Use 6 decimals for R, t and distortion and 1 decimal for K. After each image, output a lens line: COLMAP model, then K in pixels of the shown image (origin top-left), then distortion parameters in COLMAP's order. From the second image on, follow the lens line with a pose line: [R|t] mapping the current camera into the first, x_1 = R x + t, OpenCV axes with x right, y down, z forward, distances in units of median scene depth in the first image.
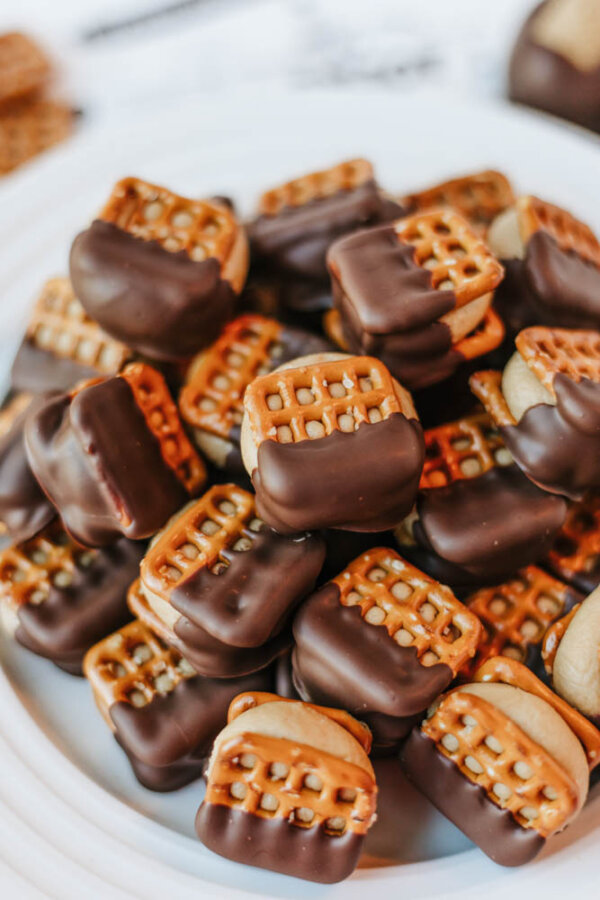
lens RADIAL K [[1520.8, 0, 306.0], [0, 1520.8, 451.4], [0, 0, 1]] dist [0.187670, 0.000000]
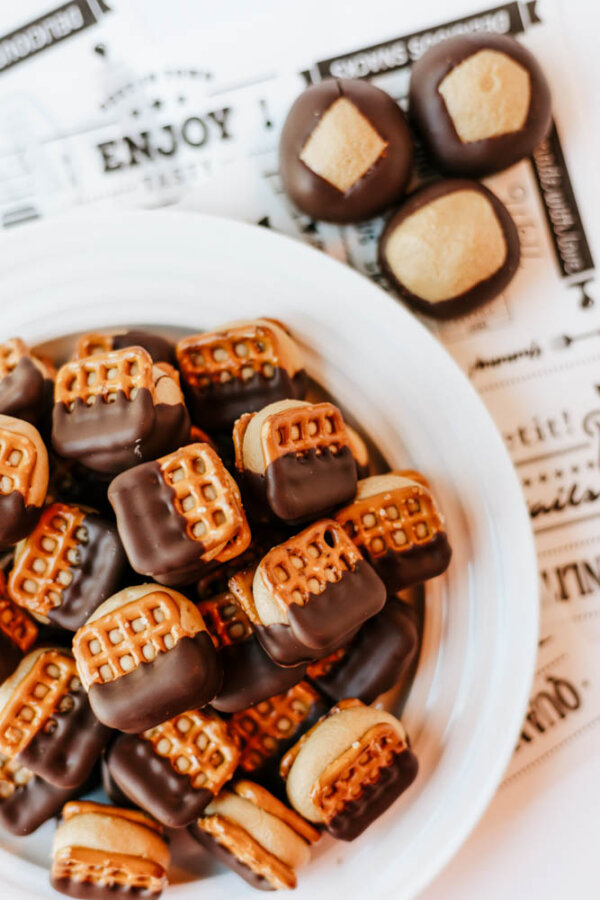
lens RADIAL K [[1520.8, 0, 326.5], [0, 1520.8, 452.4], [0, 0, 1]] dist [0.187670, 0.000000]
pose [[0.998869, -0.038517, -0.027872, 0.241922], [0.047369, 0.856527, 0.513923, -0.833658], [0.004079, -0.514662, 0.857383, -0.069211]]
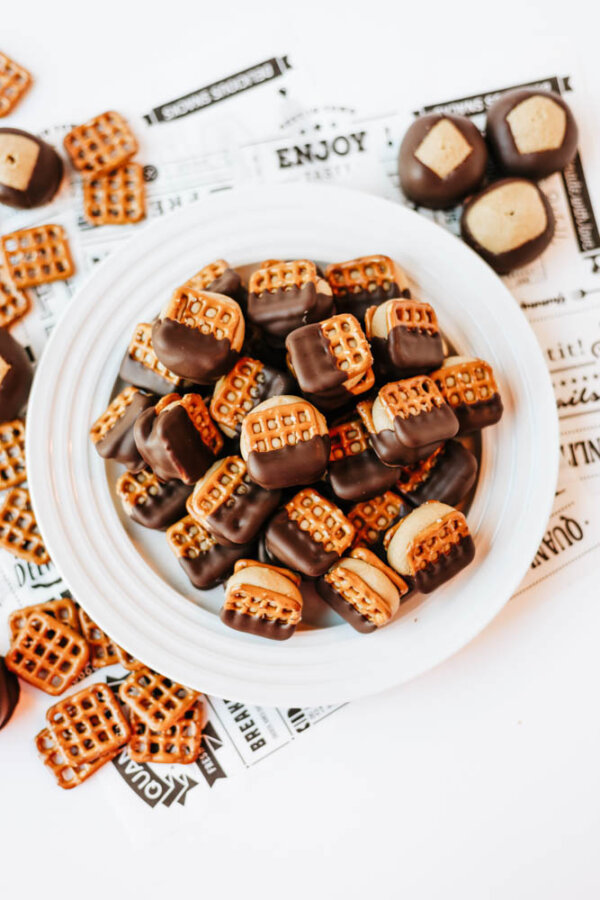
lens RADIAL K [[1520.8, 0, 313.4], [0, 1520.8, 453.1], [0, 0, 1]] dist [0.187670, 0.000000]
pose [[0.999730, 0.020261, -0.011361, 0.077991], [-0.014967, 0.935897, 0.351955, -0.709296], [0.017764, -0.351690, 0.935948, -0.906581]]
